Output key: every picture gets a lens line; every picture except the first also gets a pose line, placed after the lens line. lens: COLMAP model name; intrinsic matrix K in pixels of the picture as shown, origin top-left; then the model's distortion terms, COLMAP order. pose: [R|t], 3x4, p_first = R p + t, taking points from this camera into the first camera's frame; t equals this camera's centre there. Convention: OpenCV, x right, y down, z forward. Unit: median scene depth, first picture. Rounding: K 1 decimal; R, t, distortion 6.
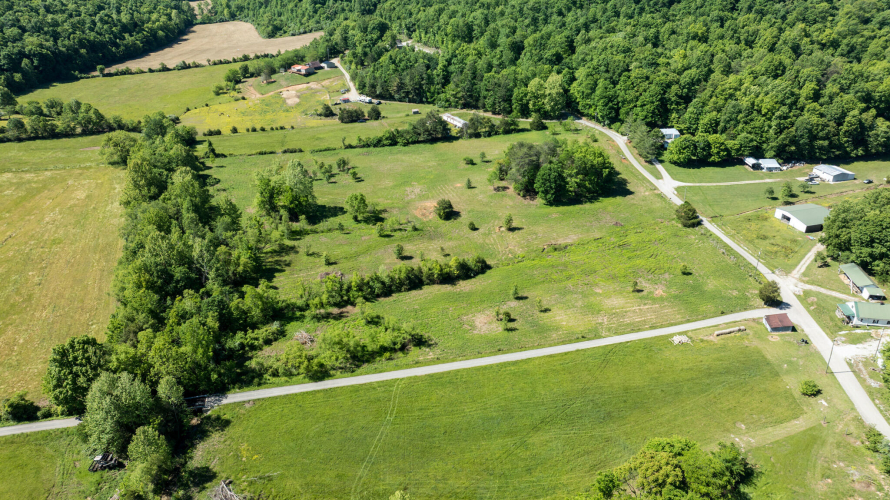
lens RADIAL K [[627.9, 0, 449.3], [0, 627.9, 243.0], [0, 0, 1]] dist [-0.038396, 0.039719]
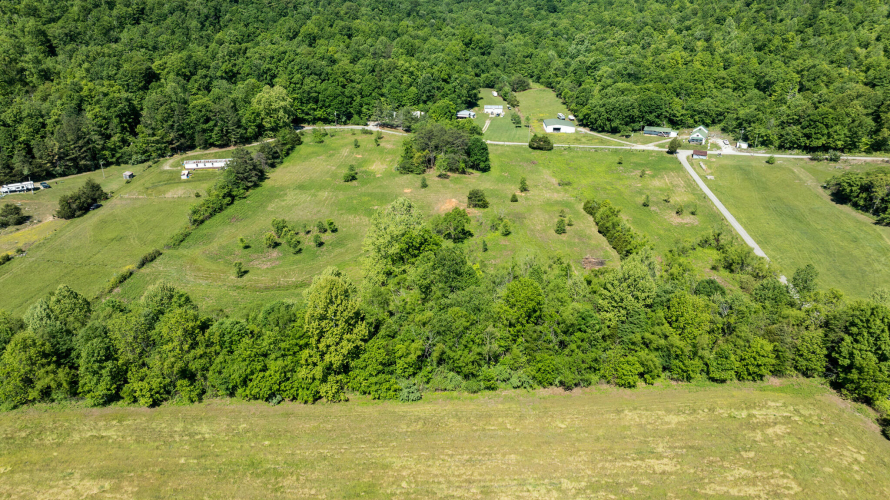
lens RADIAL K [[628.3, 0, 448.8], [0, 628.3, 244.2], [0, 0, 1]] dist [-0.042671, 0.050762]
pose [[0.308036, -0.364199, 0.878905, -0.672581], [0.419348, 0.881216, 0.218185, -0.166727], [-0.853968, 0.301358, 0.424173, 0.491223]]
